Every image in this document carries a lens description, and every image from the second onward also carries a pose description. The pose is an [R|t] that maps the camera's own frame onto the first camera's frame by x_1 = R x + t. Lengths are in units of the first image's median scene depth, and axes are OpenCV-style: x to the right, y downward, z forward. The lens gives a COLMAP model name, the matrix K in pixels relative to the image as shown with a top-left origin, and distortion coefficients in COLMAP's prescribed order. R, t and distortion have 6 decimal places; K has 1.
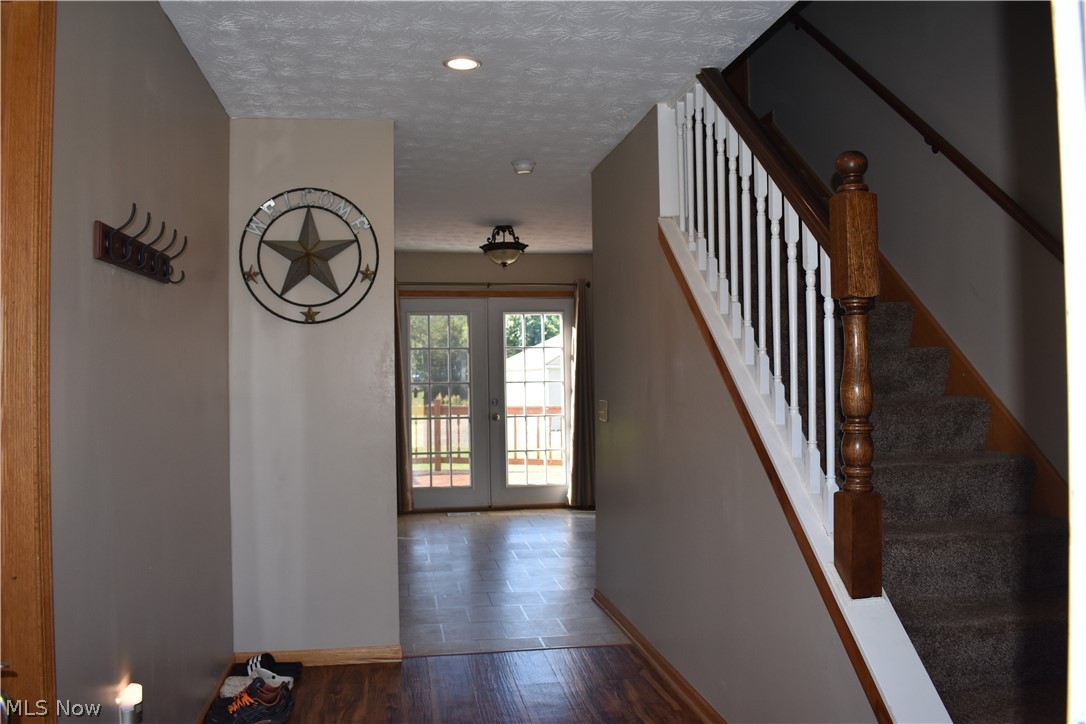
lens RADIAL K [[873.9, 0, 543.0], [0, 873.9, 362.0], [0, 0, 1]] dist [-0.086385, -0.000672]
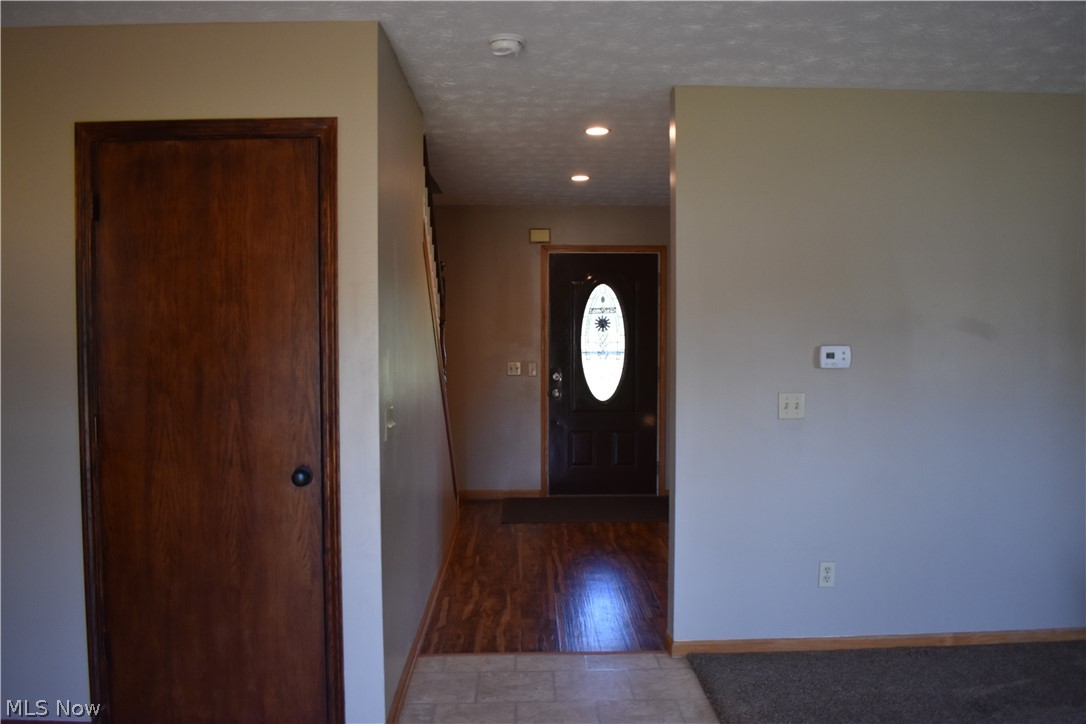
lens RADIAL K [[873.9, 0, 543.0], [0, 873.9, 362.0], [0, 0, 1]] dist [-0.086385, -0.000672]
pose [[-0.988979, 0.007141, 0.147882, -0.199569], [0.010761, 0.999661, 0.023695, -0.008145], [-0.147662, 0.025025, -0.988721, 2.274044]]
